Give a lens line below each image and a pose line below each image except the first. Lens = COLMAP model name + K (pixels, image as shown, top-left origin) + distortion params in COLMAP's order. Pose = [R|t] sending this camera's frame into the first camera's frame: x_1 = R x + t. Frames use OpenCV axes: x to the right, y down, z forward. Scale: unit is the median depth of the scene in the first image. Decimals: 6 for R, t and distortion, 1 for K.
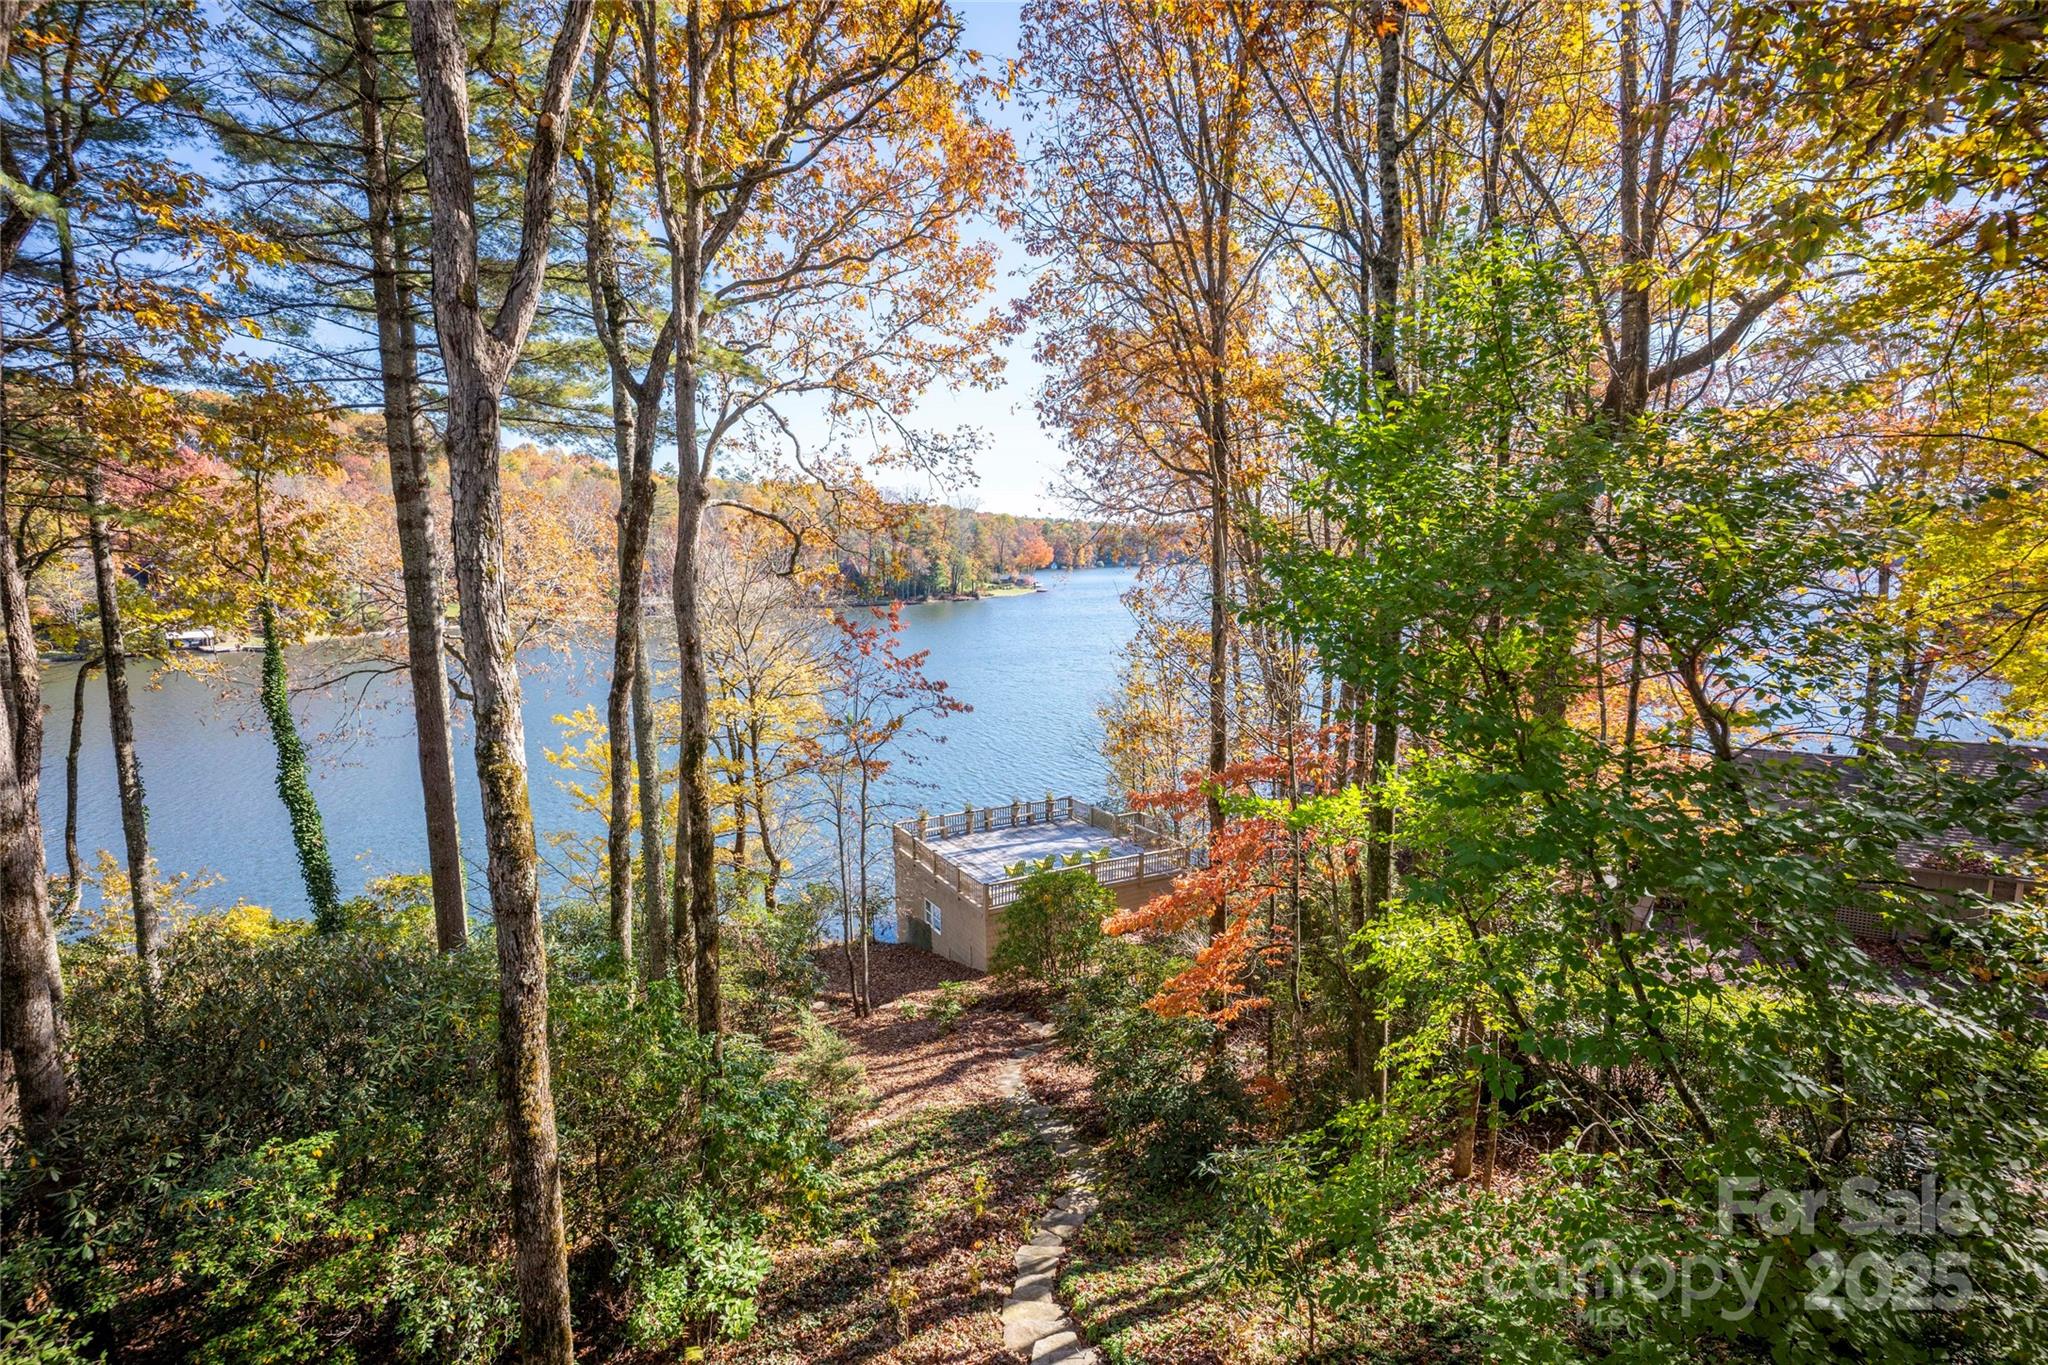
lens RADIAL K [[965.2, 0, 1020.5], [0, 965.2, 685.2], [0, 0, 1]] dist [0.003657, -0.001326]
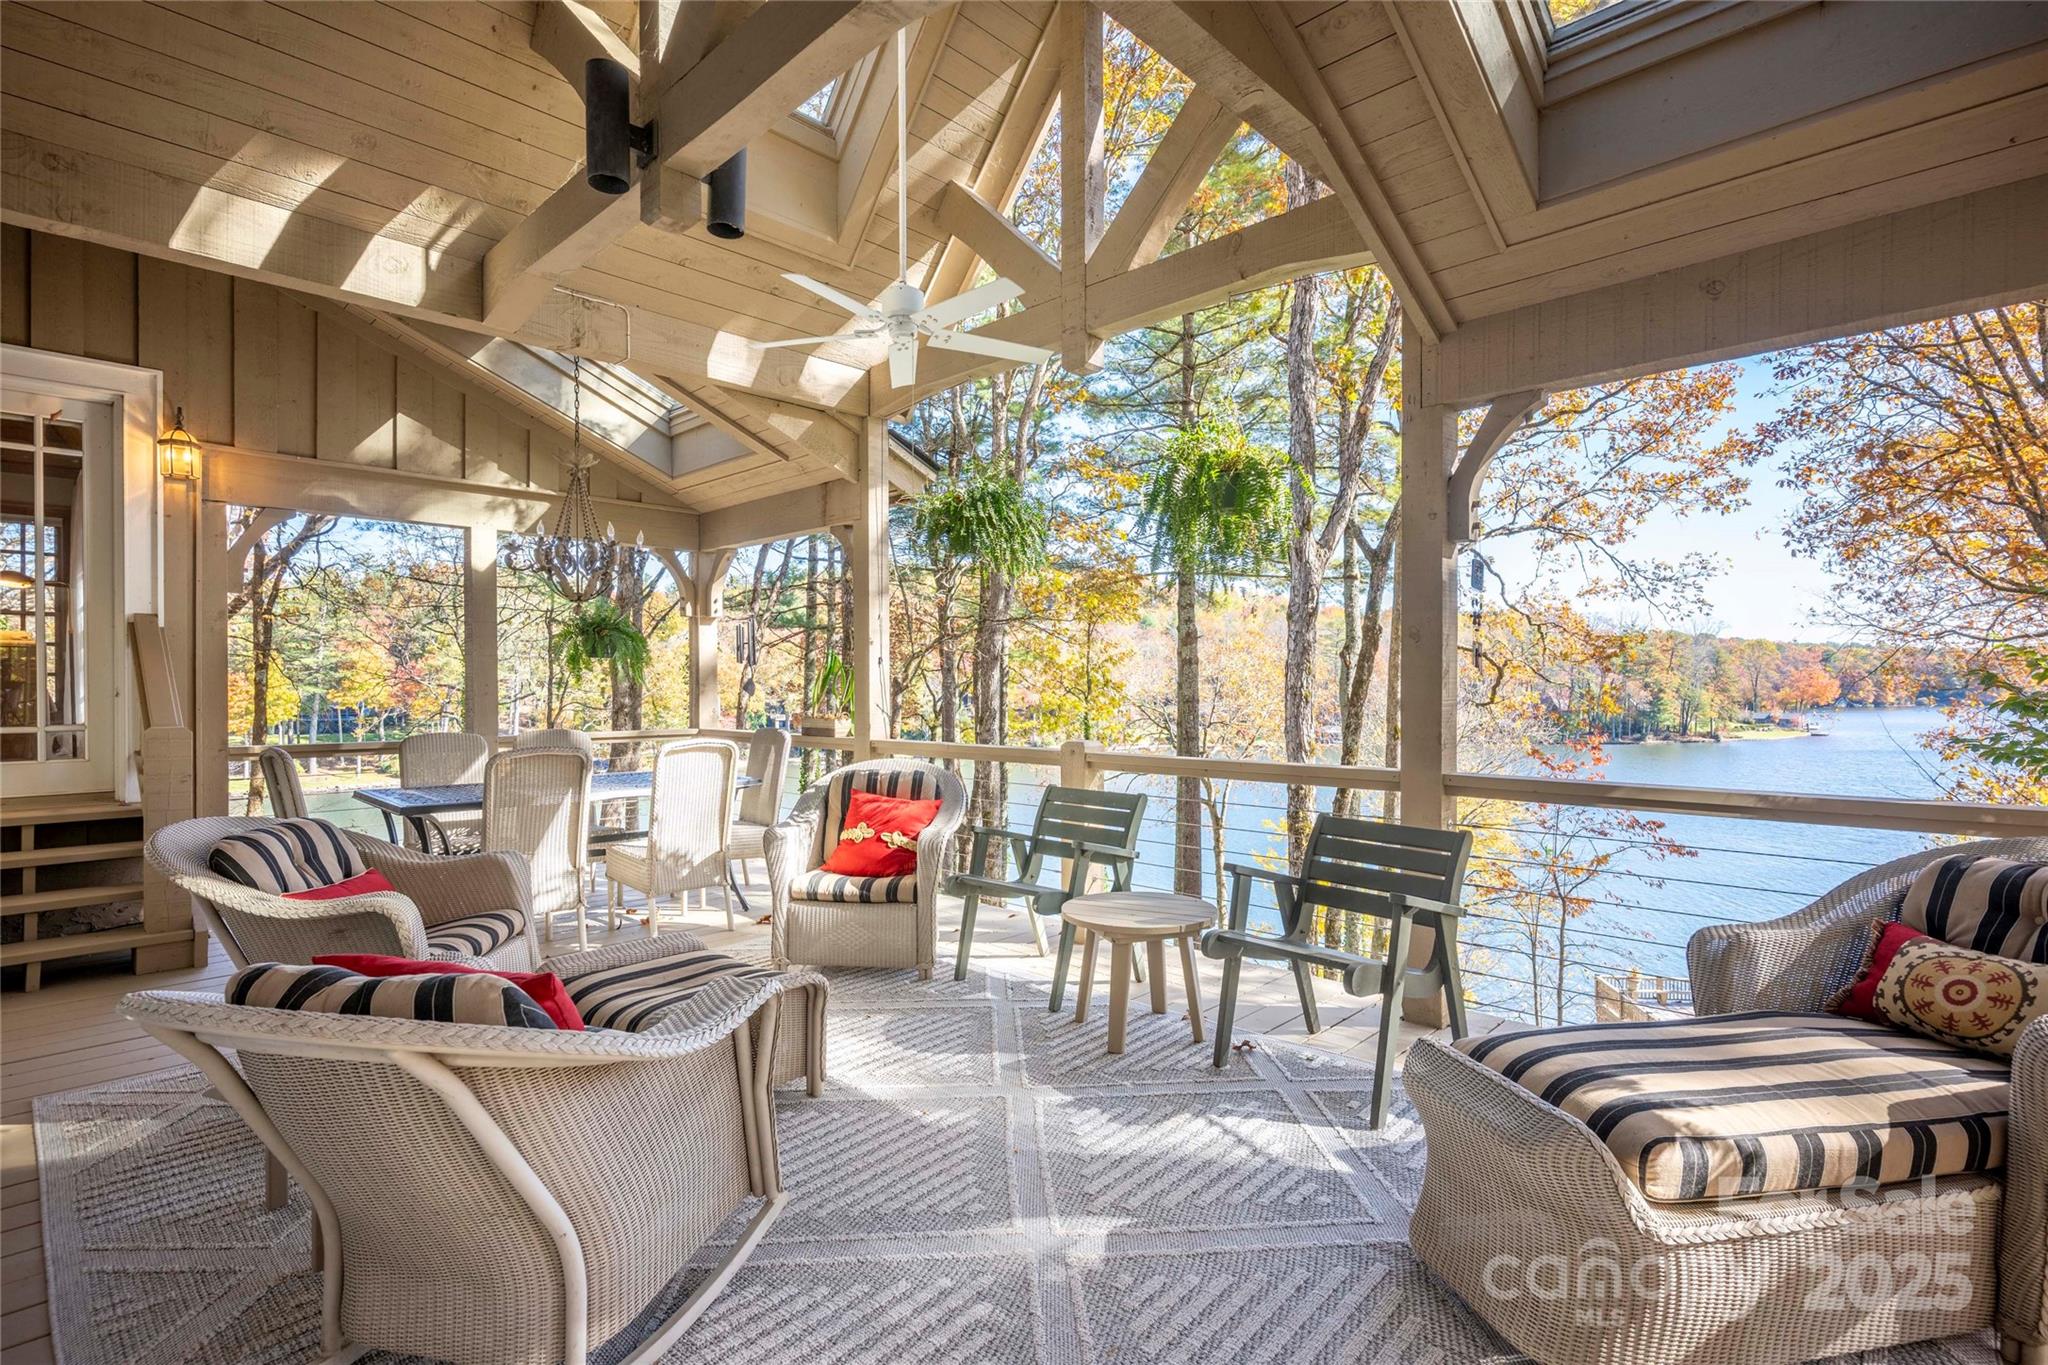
lens RADIAL K [[965.2, 0, 1014.4], [0, 965.2, 676.3], [0, 0, 1]] dist [0.003657, -0.001326]
pose [[0.779615, 0.005790, -0.626232, 0.017017], [-0.094710, 0.989546, -0.108758, 0.018140], [0.619056, 0.144100, 0.772014, -0.132115]]
